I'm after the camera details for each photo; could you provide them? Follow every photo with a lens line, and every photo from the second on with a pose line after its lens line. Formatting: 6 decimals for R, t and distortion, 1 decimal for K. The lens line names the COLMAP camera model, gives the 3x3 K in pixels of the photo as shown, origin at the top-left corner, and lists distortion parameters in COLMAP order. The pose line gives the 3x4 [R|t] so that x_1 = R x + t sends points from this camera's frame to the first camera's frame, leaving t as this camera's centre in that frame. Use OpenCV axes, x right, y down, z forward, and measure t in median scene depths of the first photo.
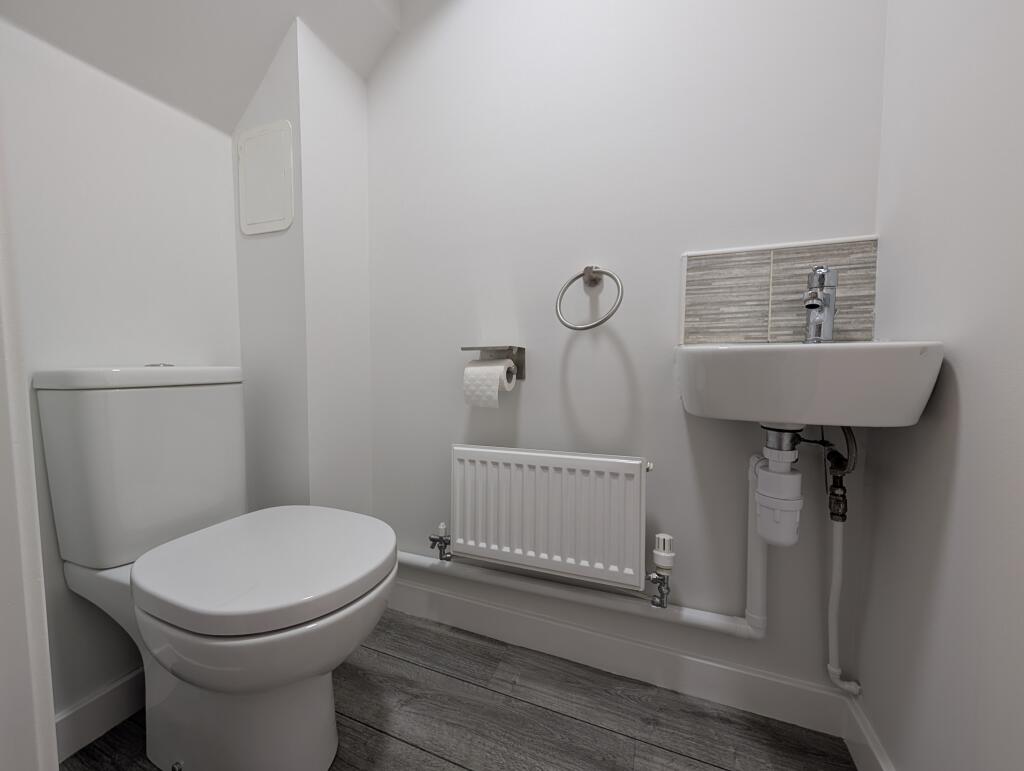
lens RADIAL K [[395.7, 0, 512.6], [0, 395.7, 382.9], [0, 0, 1]] dist [-0.000071, 0.000001]
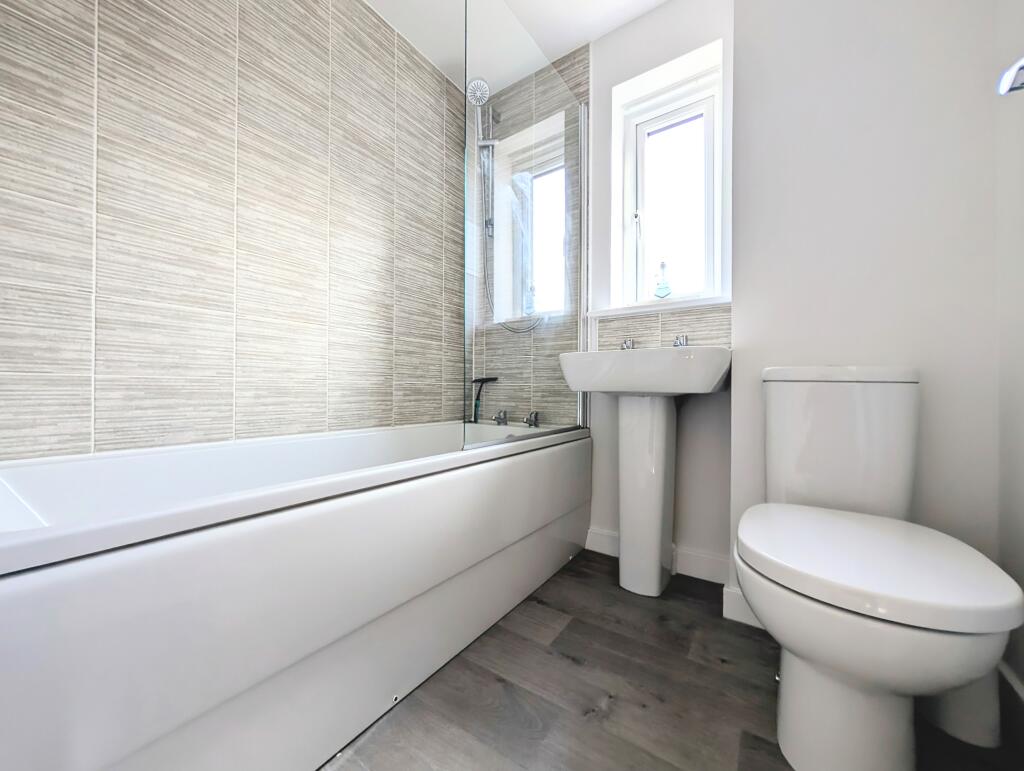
lens RADIAL K [[395.7, 0, 513.7], [0, 395.7, 387.9], [0, 0, 1]] dist [-0.000071, 0.000001]
pose [[0.207194, 0.007901, 0.978268, -0.574037], [0.050120, 0.998569, -0.018680, 0.019883], [-0.977015, 0.052901, 0.206501, -0.332764]]
